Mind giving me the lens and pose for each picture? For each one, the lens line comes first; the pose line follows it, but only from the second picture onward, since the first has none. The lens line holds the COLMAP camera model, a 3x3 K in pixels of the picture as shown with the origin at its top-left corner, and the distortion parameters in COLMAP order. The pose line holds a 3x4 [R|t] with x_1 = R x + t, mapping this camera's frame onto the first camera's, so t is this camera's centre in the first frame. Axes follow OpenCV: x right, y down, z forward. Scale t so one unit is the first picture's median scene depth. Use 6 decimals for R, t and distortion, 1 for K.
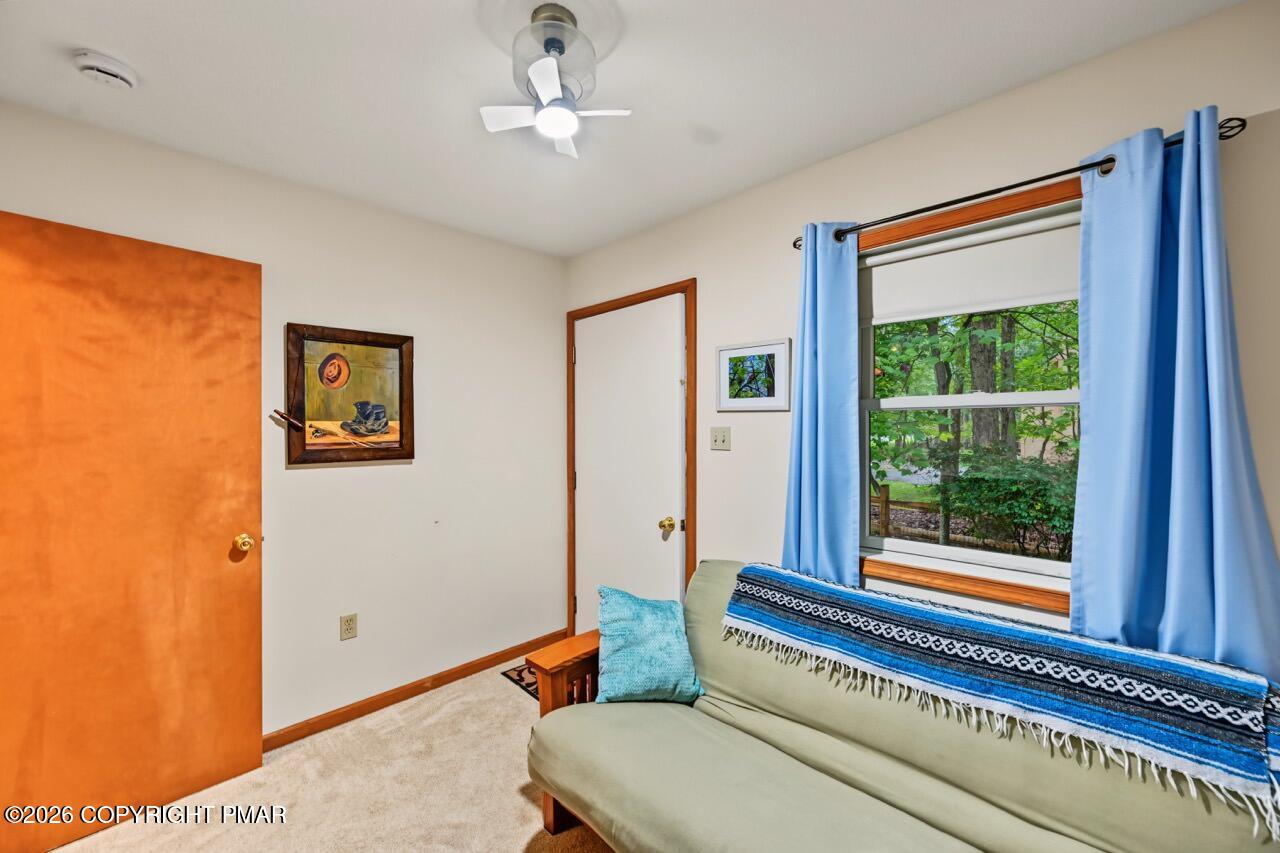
lens RADIAL K [[508.6, 0, 639.1], [0, 508.6, 423.3], [0, 0, 1]] dist [-0.001335, 0.000176]
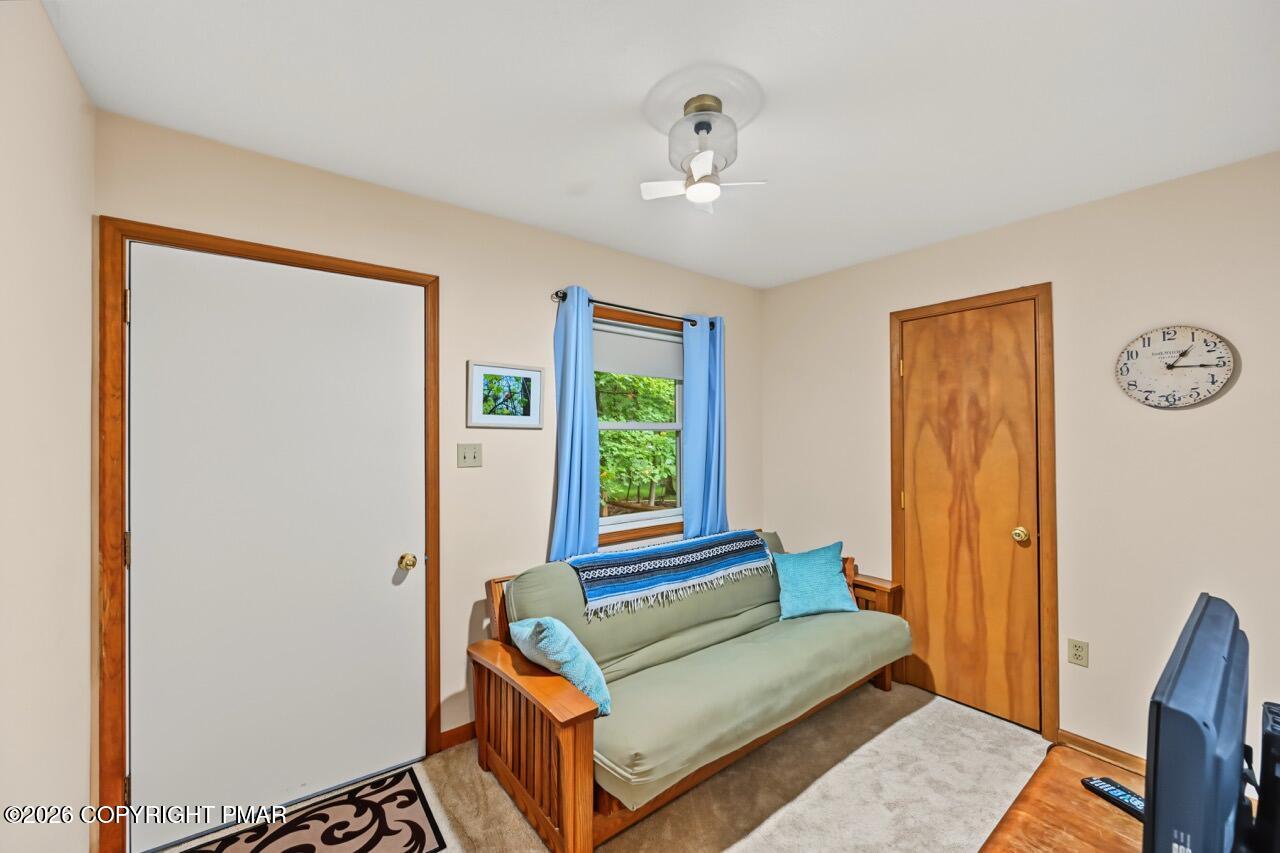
lens RADIAL K [[502.7, 0, 640.6], [0, 502.7, 431.7], [0, 0, 1]] dist [-0.001241, -0.000374]
pose [[0.133582, 0.012941, 0.990953, -0.789510], [-0.003223, 0.999915, -0.012623, -0.003439], [-0.991033, -0.001507, 0.133612, 0.584766]]
